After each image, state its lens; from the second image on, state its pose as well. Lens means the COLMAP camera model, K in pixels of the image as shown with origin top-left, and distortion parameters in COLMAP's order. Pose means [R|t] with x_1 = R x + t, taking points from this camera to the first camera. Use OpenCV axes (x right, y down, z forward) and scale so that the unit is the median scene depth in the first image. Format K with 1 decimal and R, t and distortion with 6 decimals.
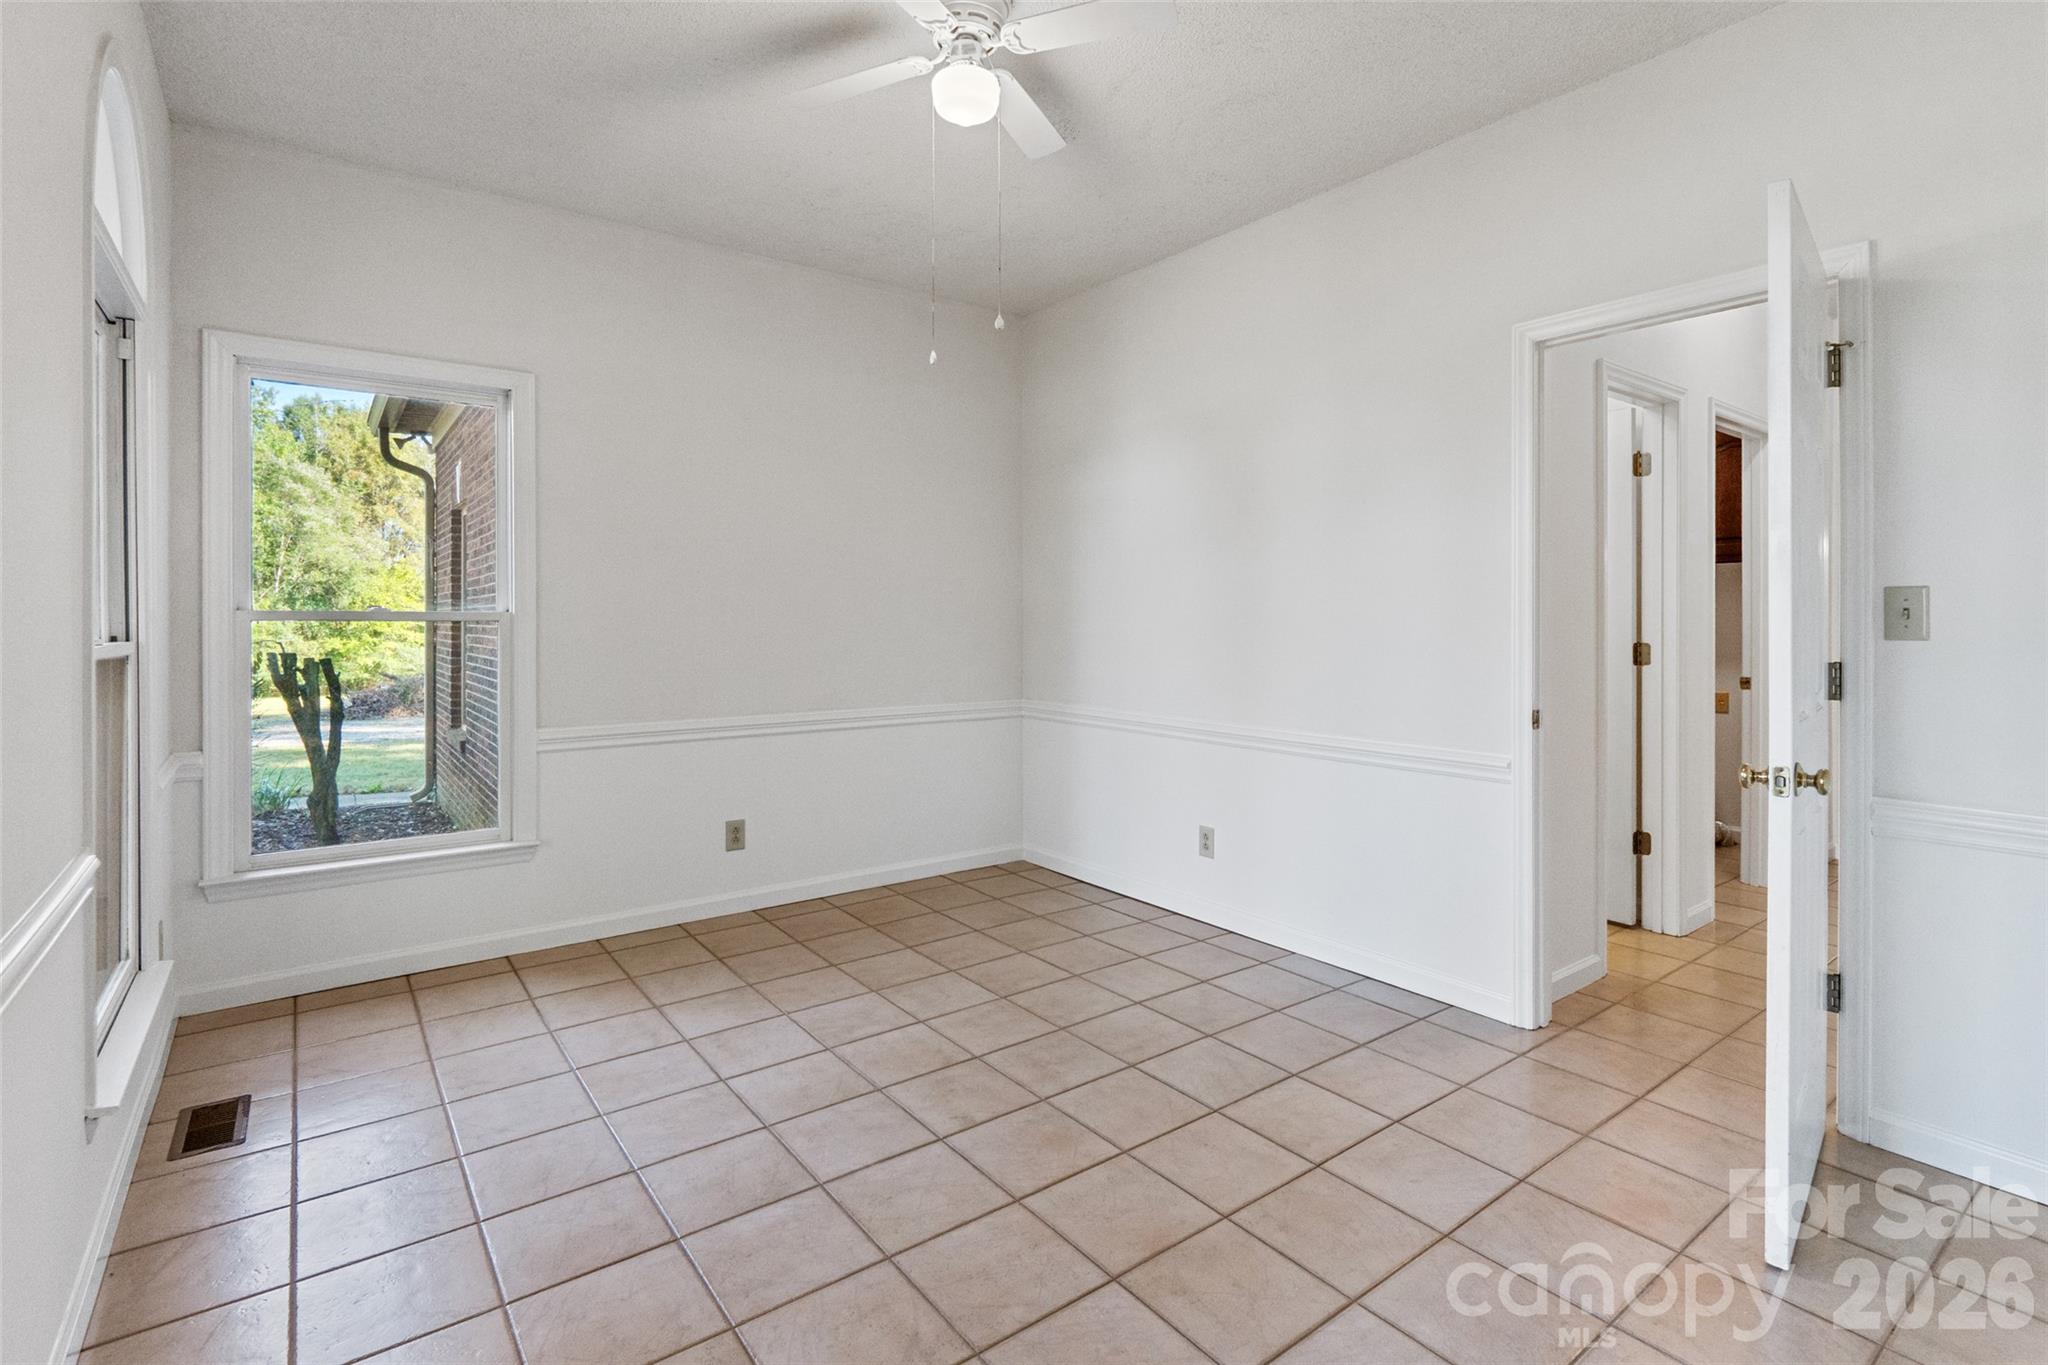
lens RADIAL K [[965.0, 0, 1047.1], [0, 965.0, 624.5], [0, 0, 1]] dist [-0.011607, 0.000420]
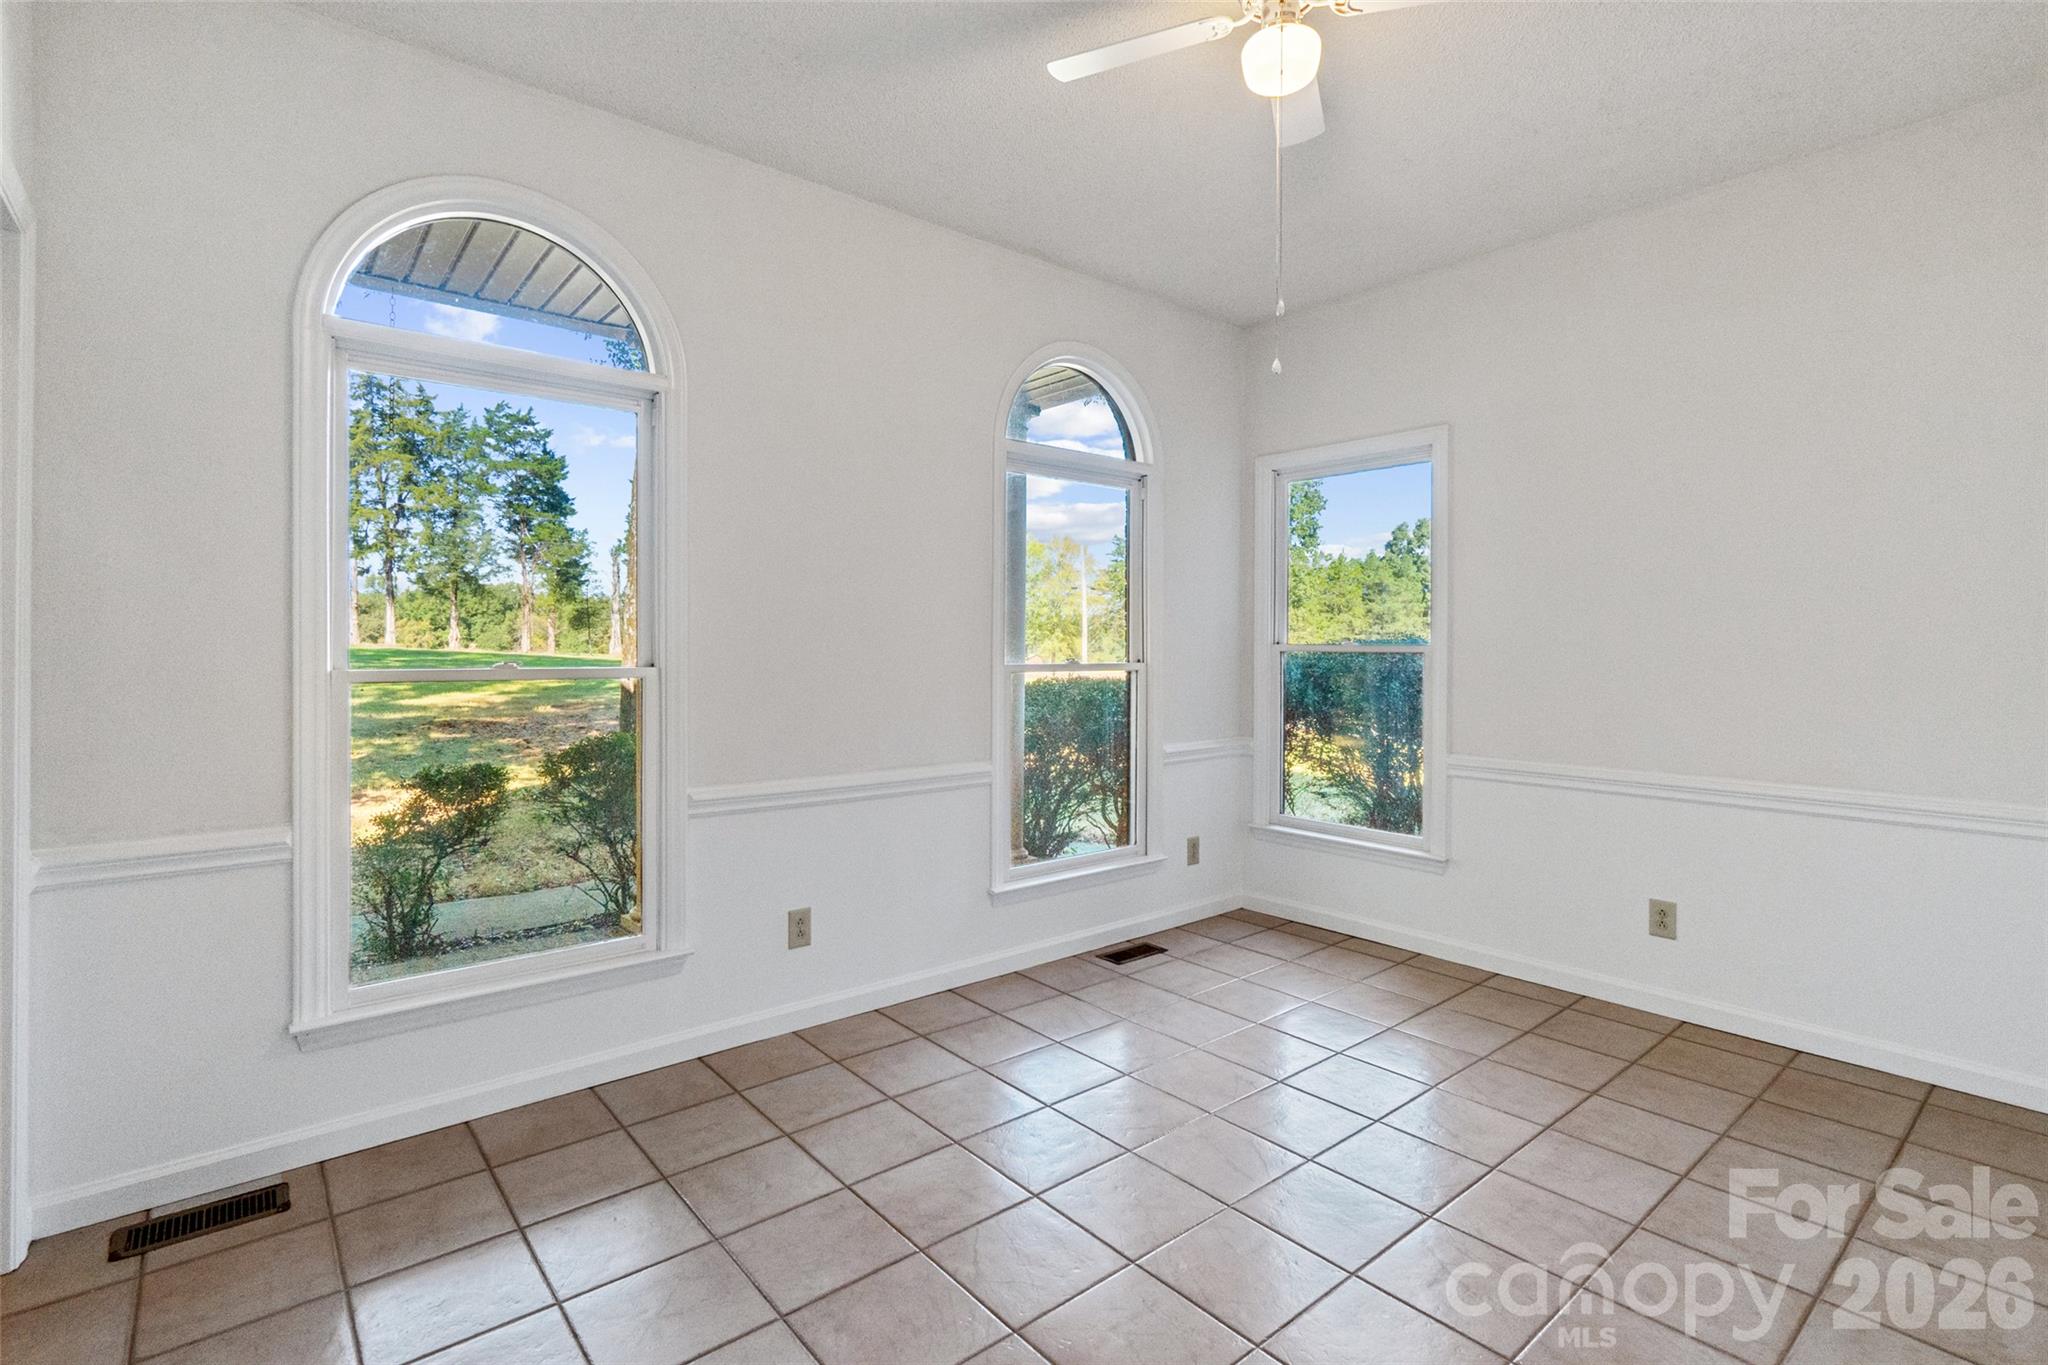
lens RADIAL K [[965.0, 0, 1027.9], [0, 965.0, 661.2], [0, 0, 1]] dist [-0.011607, 0.000420]
pose [[0.038089, 0.015335, -0.999157, 0.547881], [-0.007794, 0.999856, 0.015049, -0.008253], [0.999244, 0.007215, 0.038203, 0.512173]]
